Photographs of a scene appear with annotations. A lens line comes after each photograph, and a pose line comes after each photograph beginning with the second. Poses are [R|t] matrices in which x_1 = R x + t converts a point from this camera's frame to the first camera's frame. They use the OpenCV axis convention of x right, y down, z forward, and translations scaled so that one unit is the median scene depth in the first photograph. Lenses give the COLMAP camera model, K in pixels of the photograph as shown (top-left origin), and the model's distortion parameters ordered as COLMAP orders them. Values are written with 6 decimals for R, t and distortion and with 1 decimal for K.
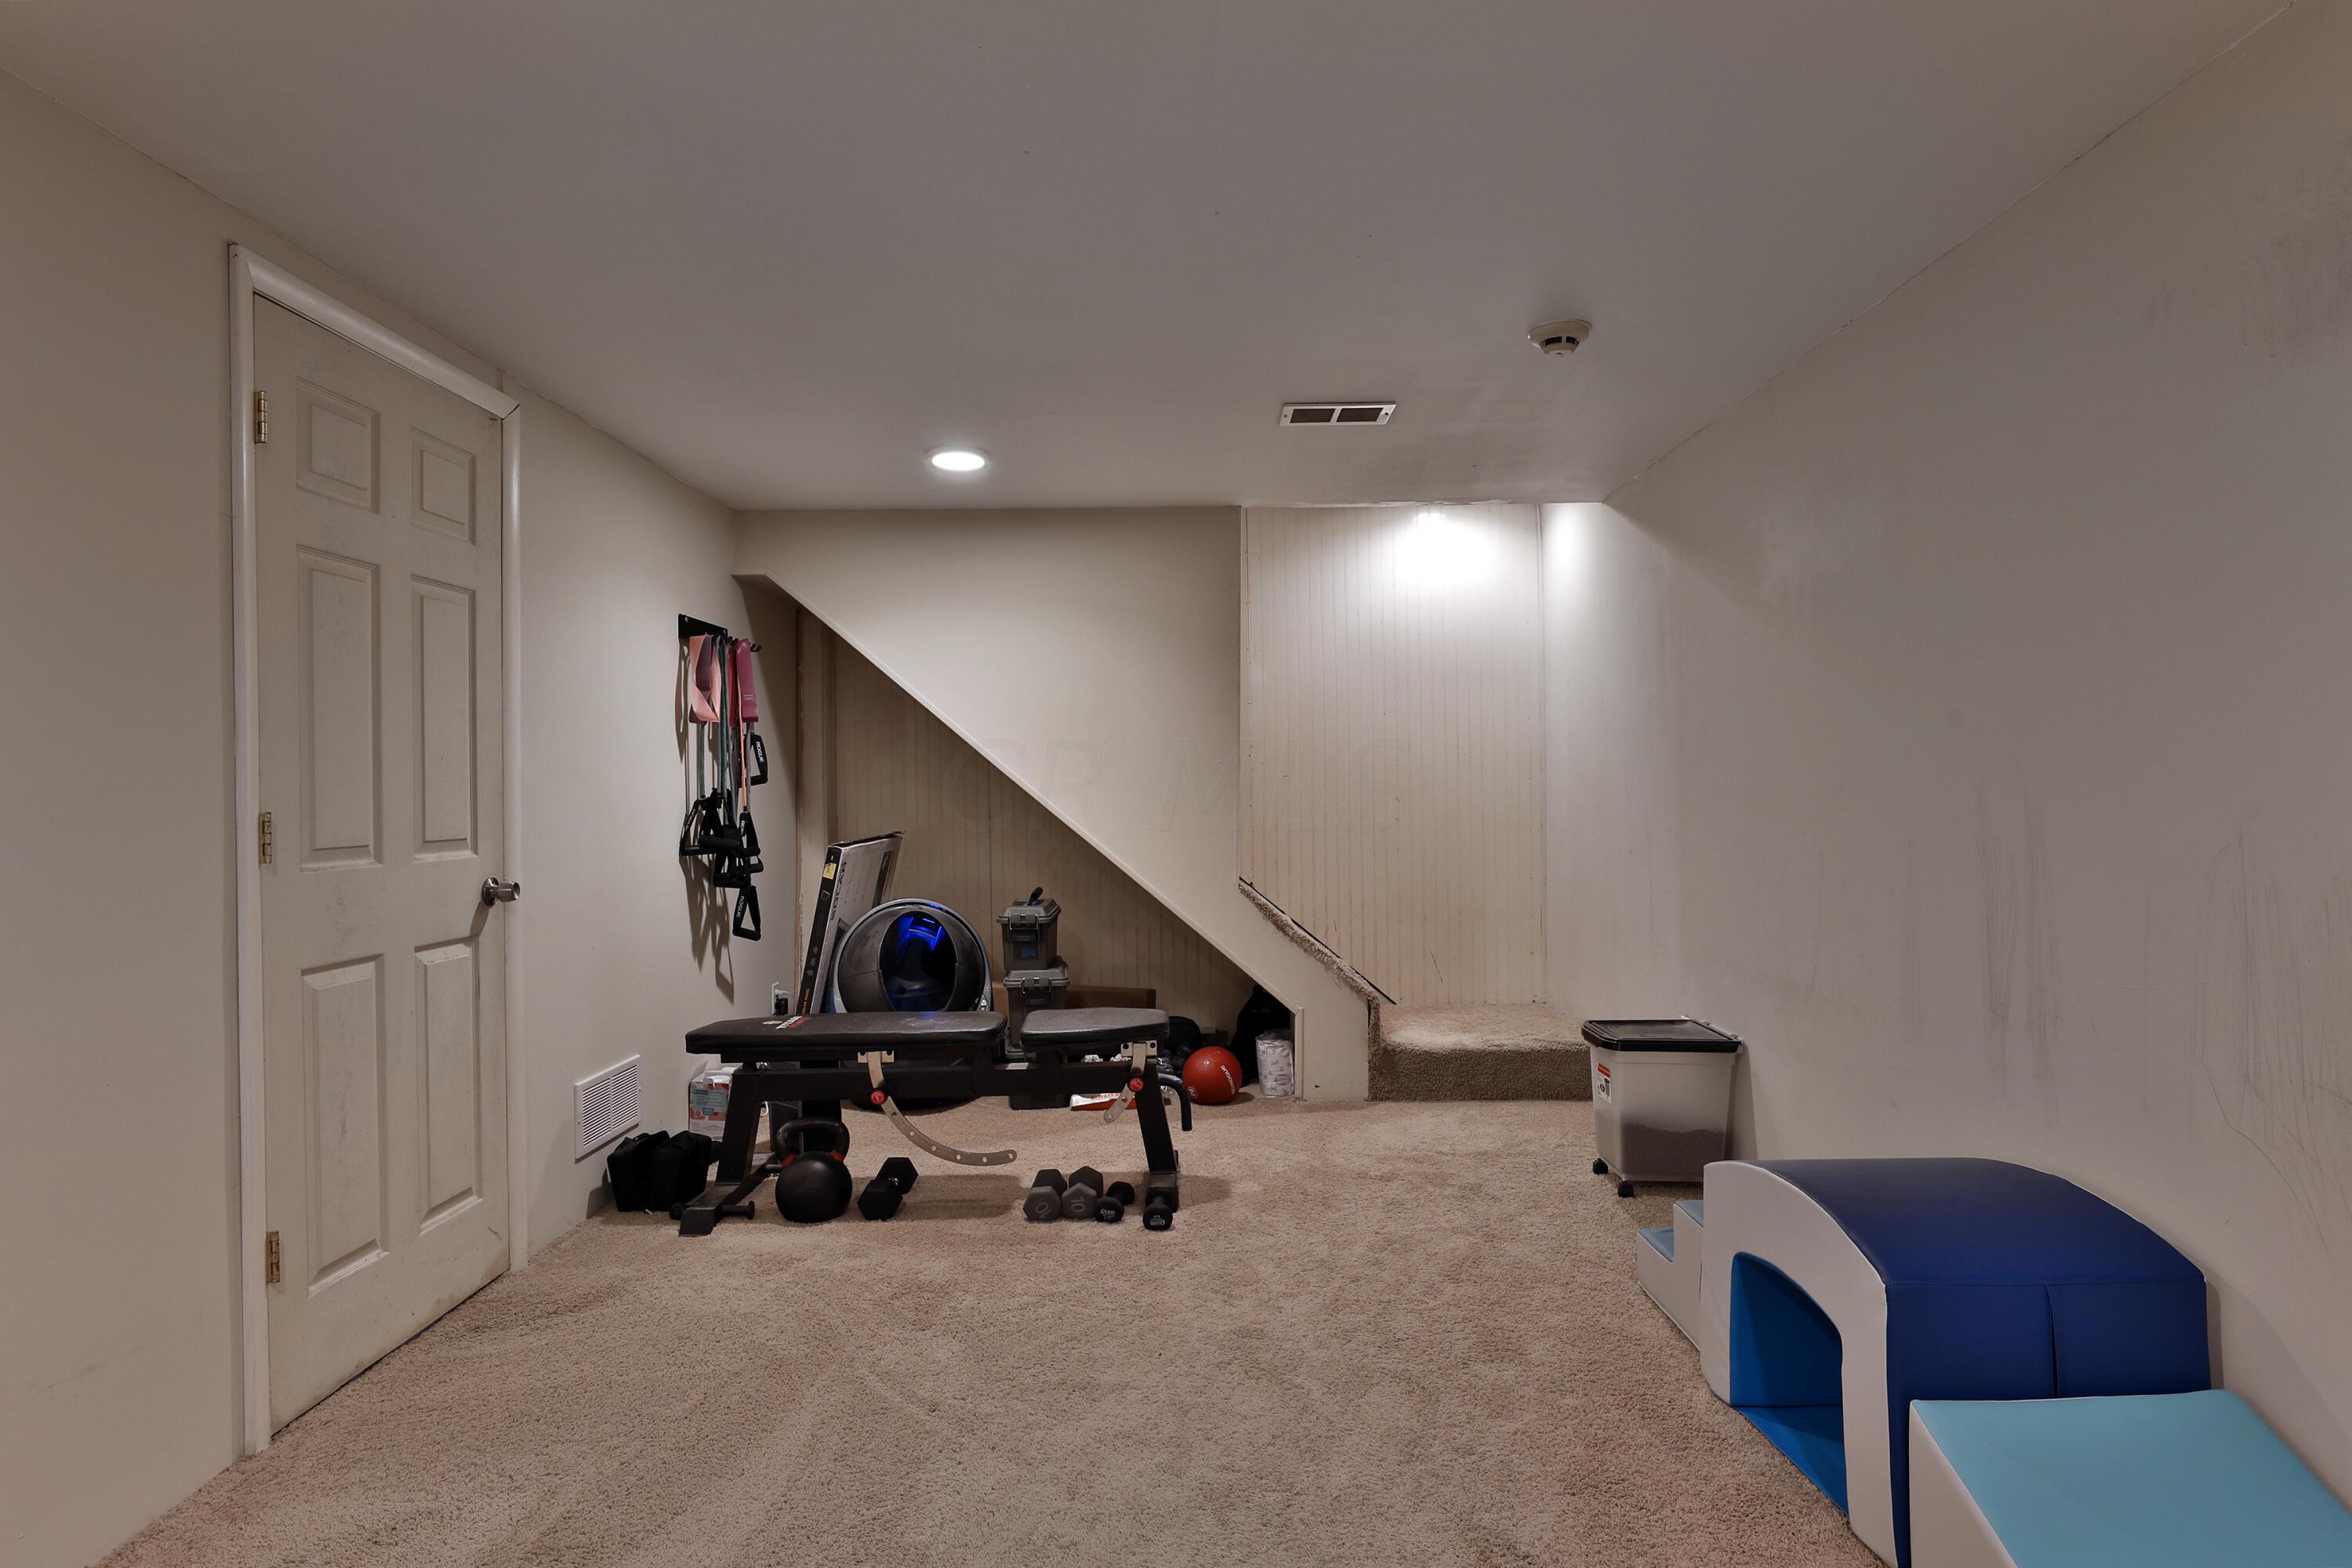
lens RADIAL K [[1367.4, 0, 1176.0], [0, 1367.4, 784.0], [0, 0, 1]] dist [-0.002222, 0.000397]
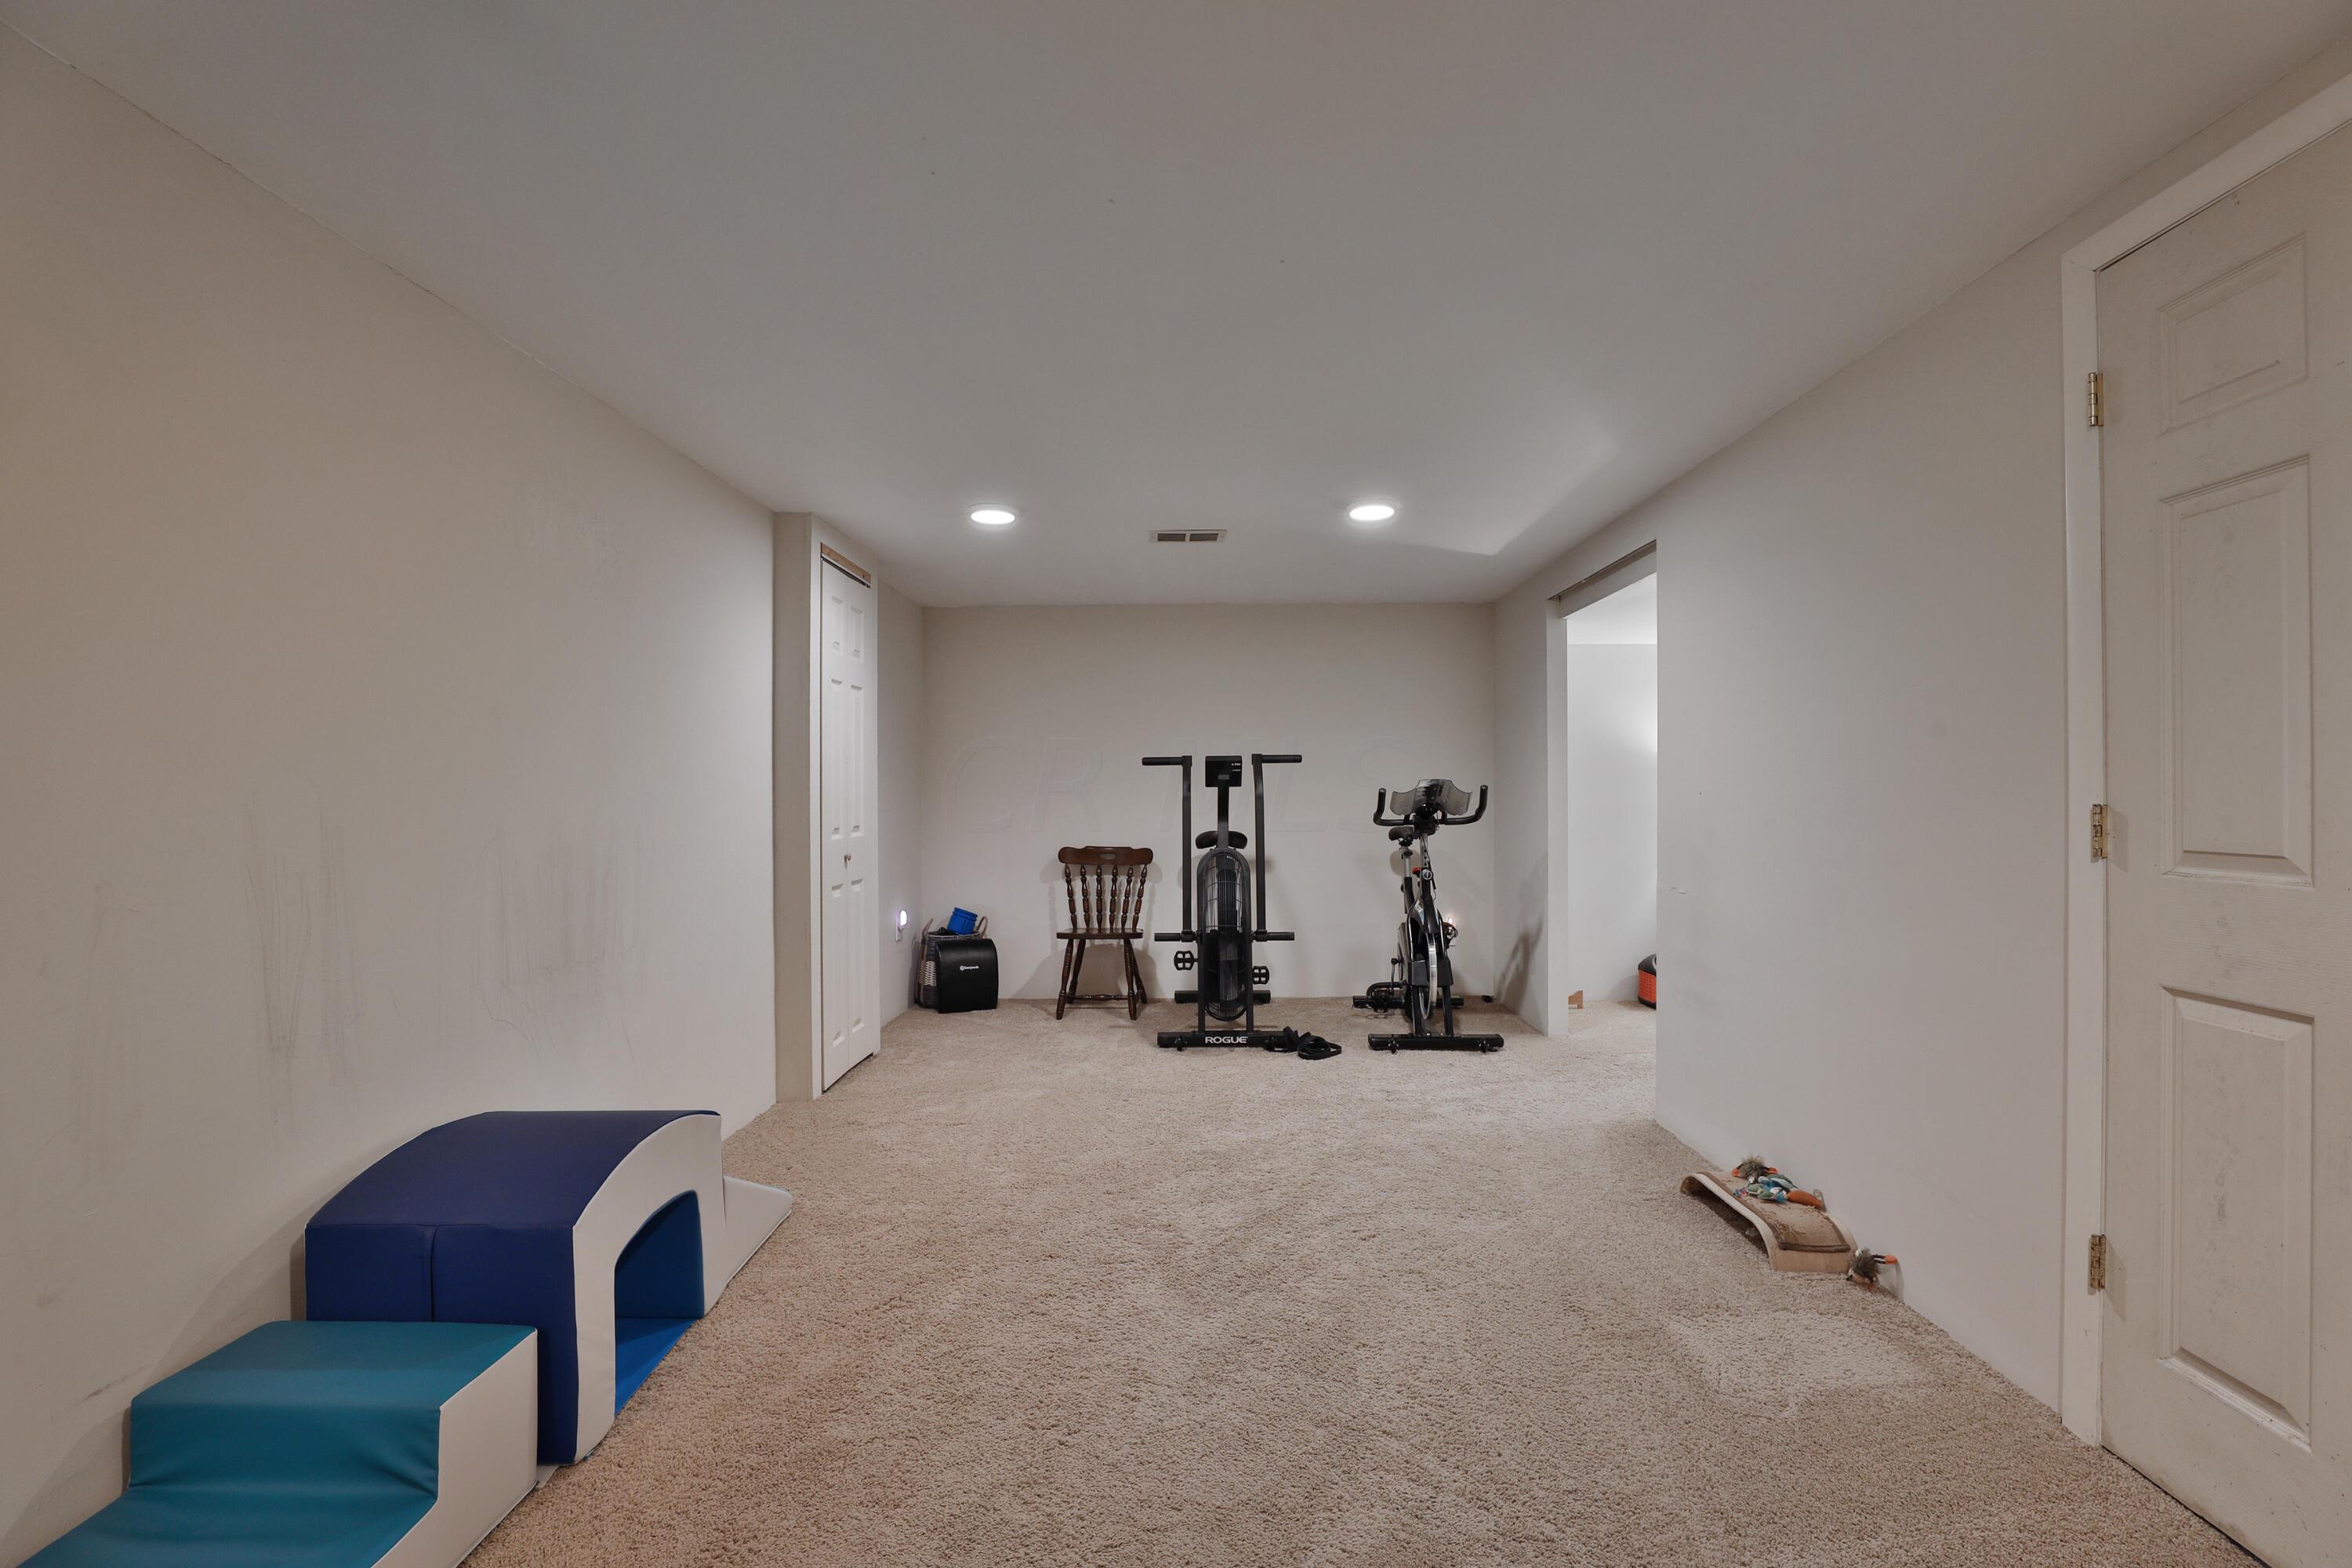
lens RADIAL K [[1128.3, 0, 1176.0], [0, 1128.3, 784.0], [0, 0, 1]] dist [-0.031184, -0.000024]
pose [[-0.999751, 0.014102, 0.017290, -0.020805], [0.013928, 0.999851, -0.010160, 0.004560], [-0.017430, -0.009916, -0.999799, 1.661015]]
